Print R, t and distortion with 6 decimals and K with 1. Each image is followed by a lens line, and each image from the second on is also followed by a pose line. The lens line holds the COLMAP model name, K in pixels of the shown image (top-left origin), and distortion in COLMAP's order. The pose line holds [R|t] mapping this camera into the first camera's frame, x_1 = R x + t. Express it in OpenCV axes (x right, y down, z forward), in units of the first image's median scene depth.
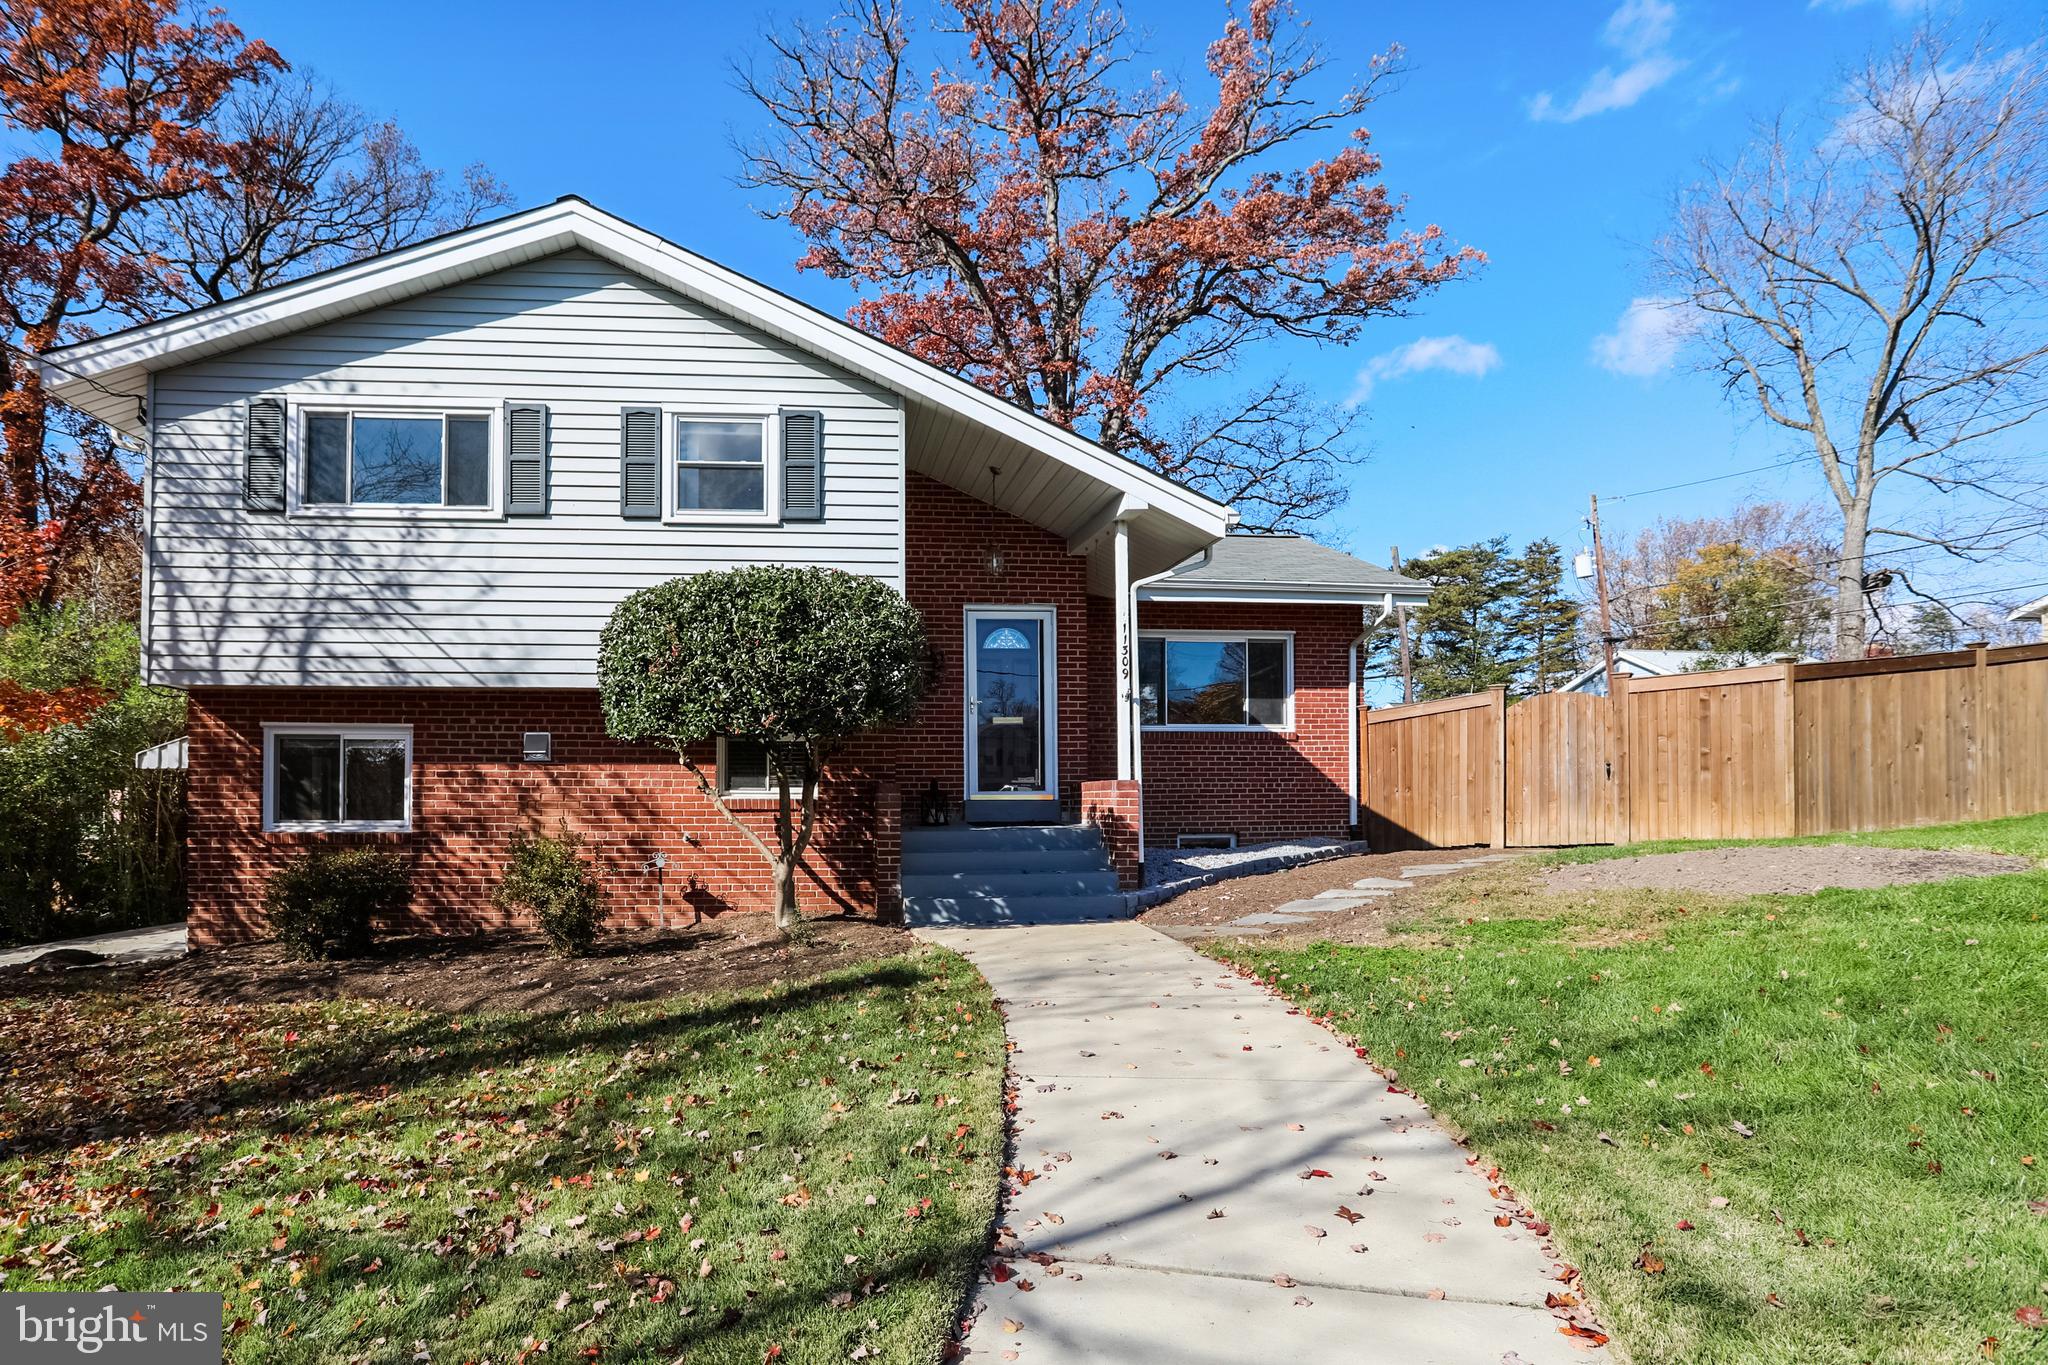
lens RADIAL K [[1662.7, 0, 947.2], [0, 1662.7, 677.3], [0, 0, 1]] dist [-0.143585, 0.298332]
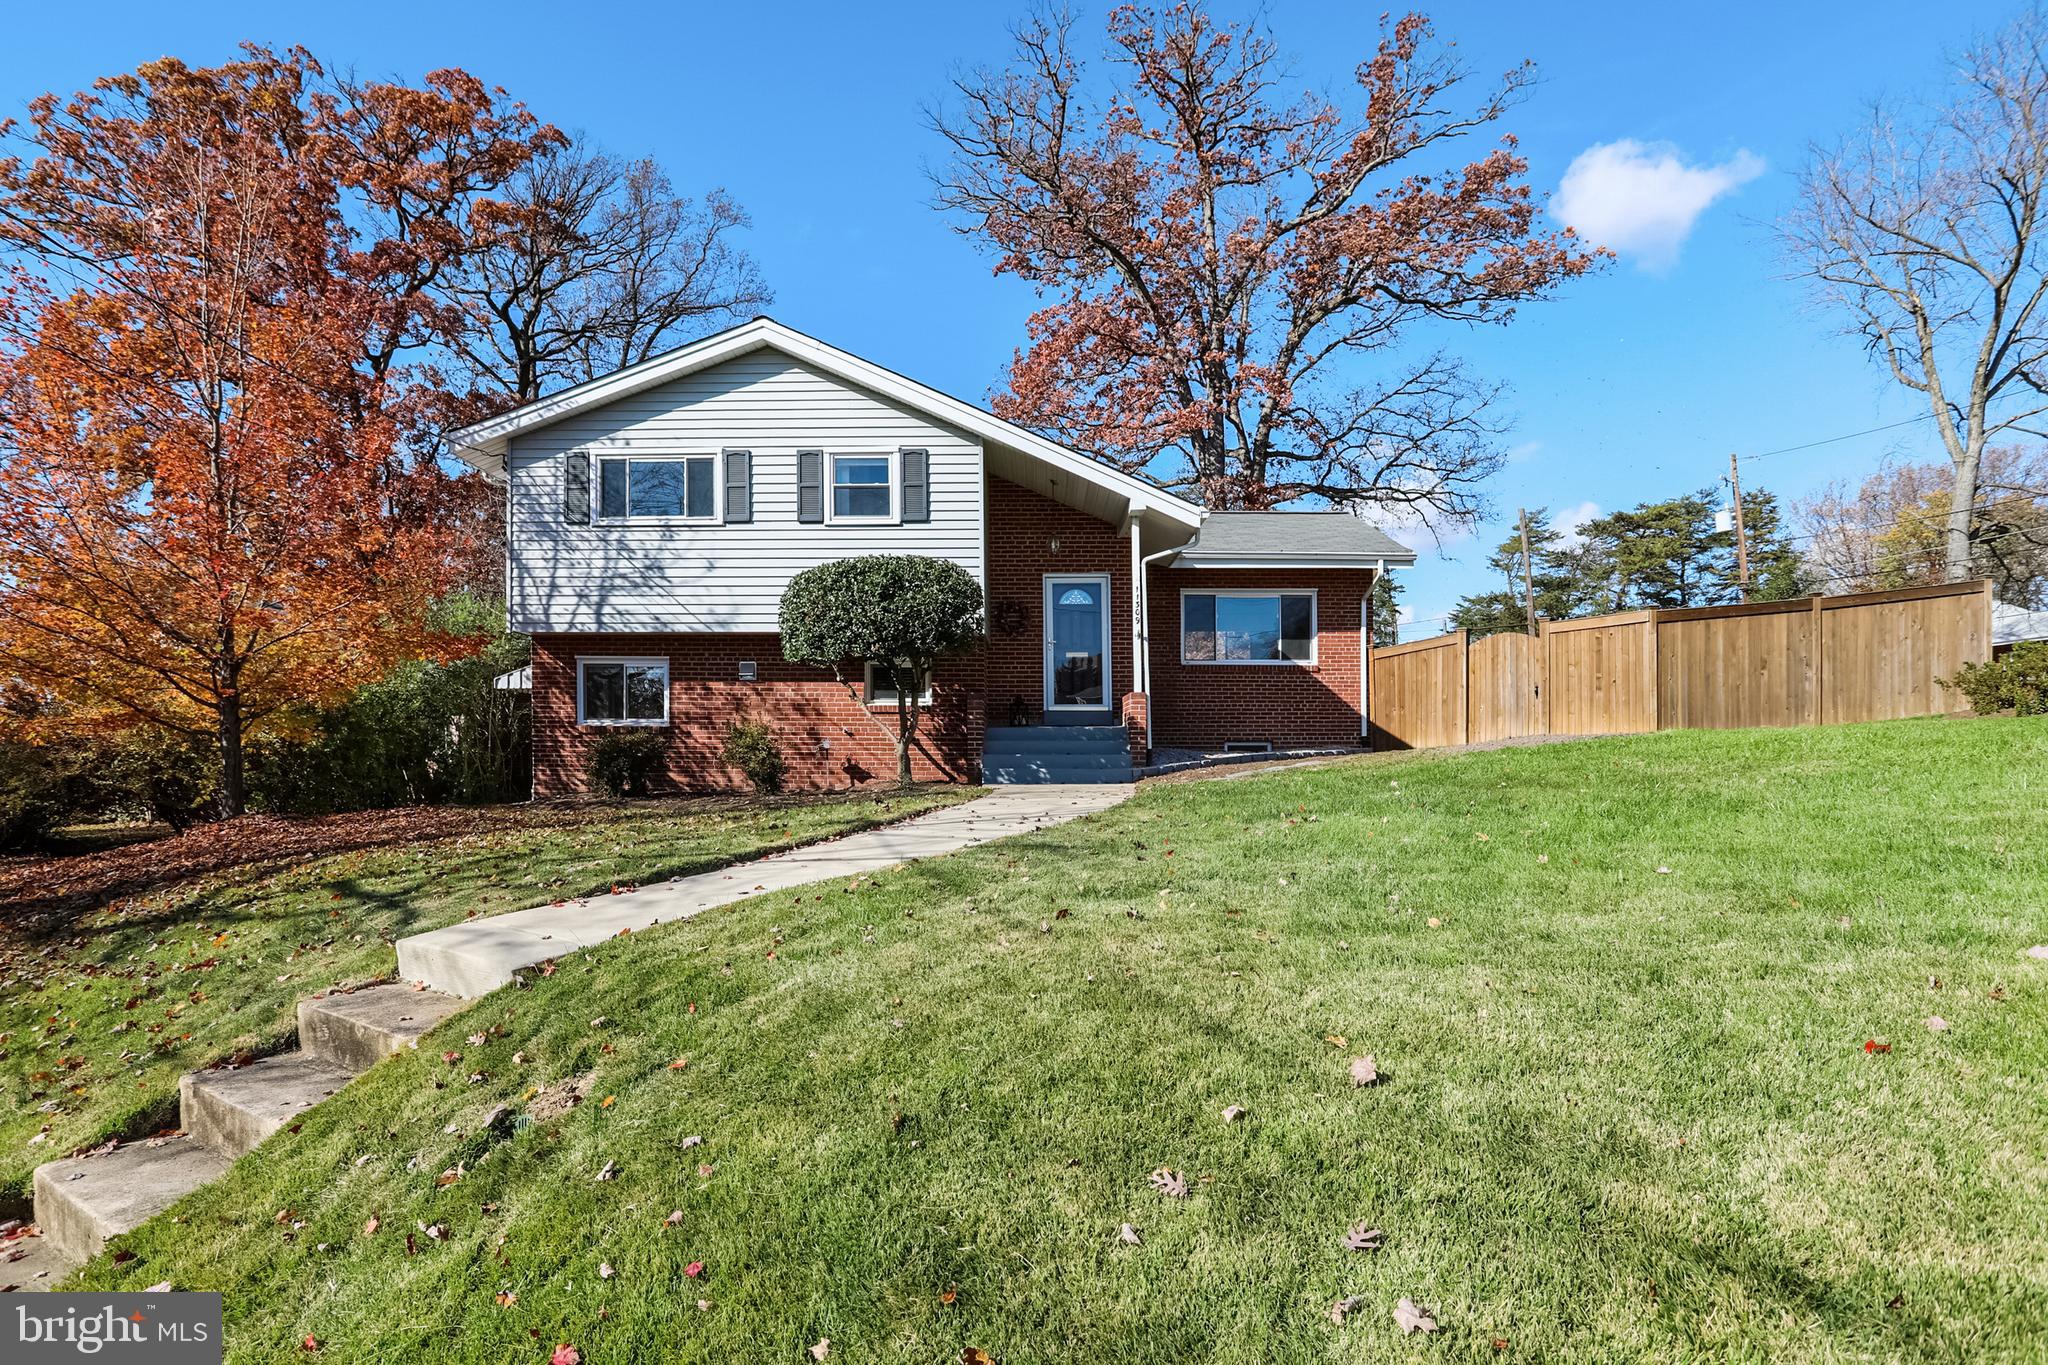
lens RADIAL K [[1662.7, 0, 947.2], [0, 1662.7, 677.3], [0, 0, 1]] dist [-0.143585, 0.298332]
pose [[0.989151, -0.003623, -0.146856, 0.163655], [0.007445, 0.999647, 0.025485, 0.010018], [0.146711, -0.026302, 0.988830, -0.504229]]
